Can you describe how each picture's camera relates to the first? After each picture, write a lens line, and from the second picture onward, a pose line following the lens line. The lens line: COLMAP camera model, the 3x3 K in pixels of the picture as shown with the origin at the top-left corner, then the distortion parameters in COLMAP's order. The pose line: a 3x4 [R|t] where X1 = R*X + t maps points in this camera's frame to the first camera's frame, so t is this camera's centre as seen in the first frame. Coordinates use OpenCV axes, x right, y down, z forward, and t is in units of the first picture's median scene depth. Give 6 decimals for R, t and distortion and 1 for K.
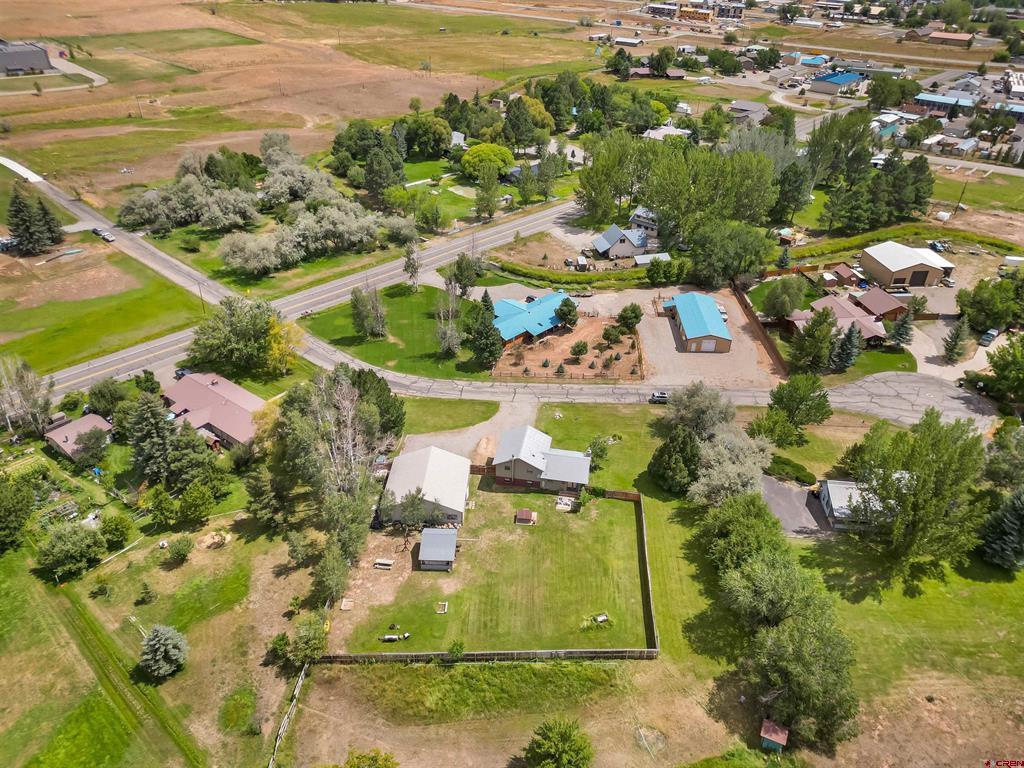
lens RADIAL K [[714.0, 0, 512.0], [0, 714.0, 384.0], [0, 0, 1]] dist [0.084587, -0.088095]
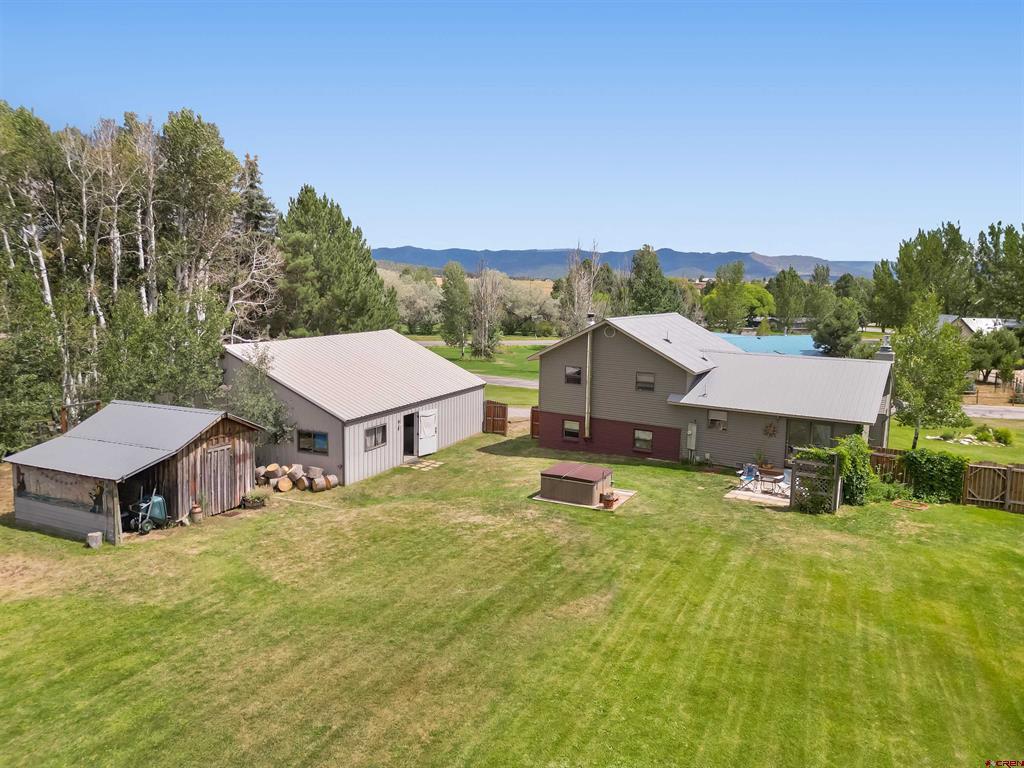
lens RADIAL K [[714.0, 0, 512.0], [0, 714.0, 384.0], [0, 0, 1]] dist [0.084587, -0.088095]
pose [[0.925382, 0.046756, -0.376141, 0.094449], [-0.202424, 0.899958, -0.386135, 0.275512], [0.320457, 0.433462, 0.842270, 0.848707]]
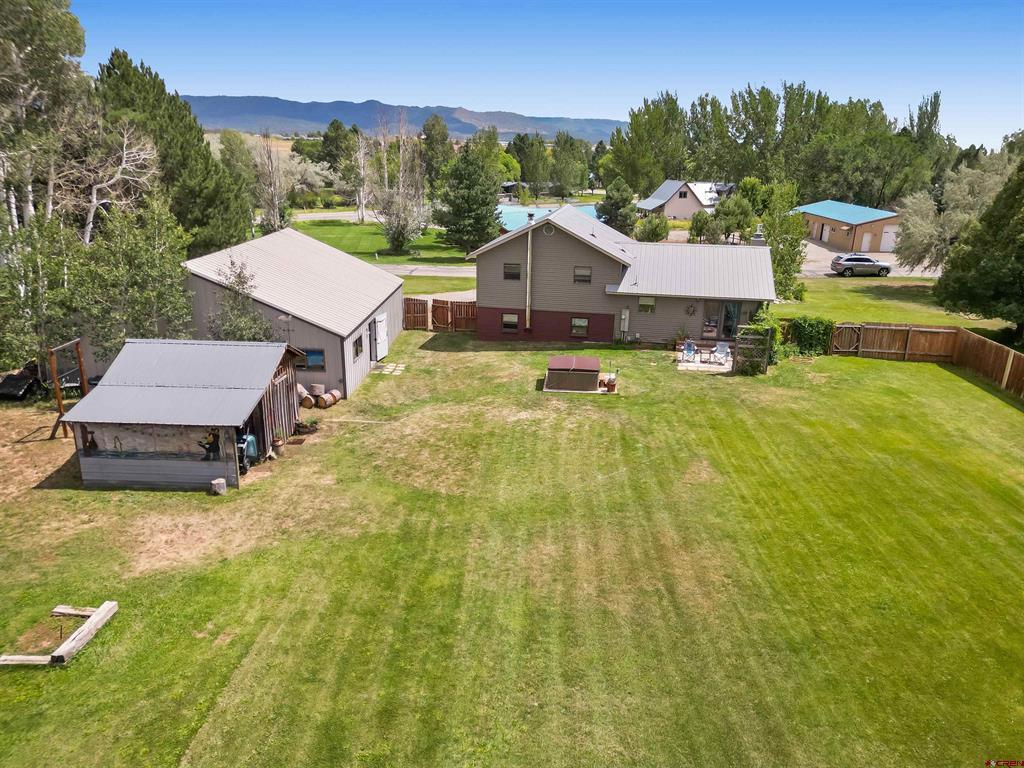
lens RADIAL K [[714.0, 0, 512.0], [0, 714.0, 384.0], [0, 0, 1]] dist [0.084587, -0.088095]
pose [[0.999982, -0.001578, -0.005760, -0.005304], [0.000096, 0.968594, -0.248647, 0.282093], [0.005971, 0.248642, 0.968577, 0.800380]]
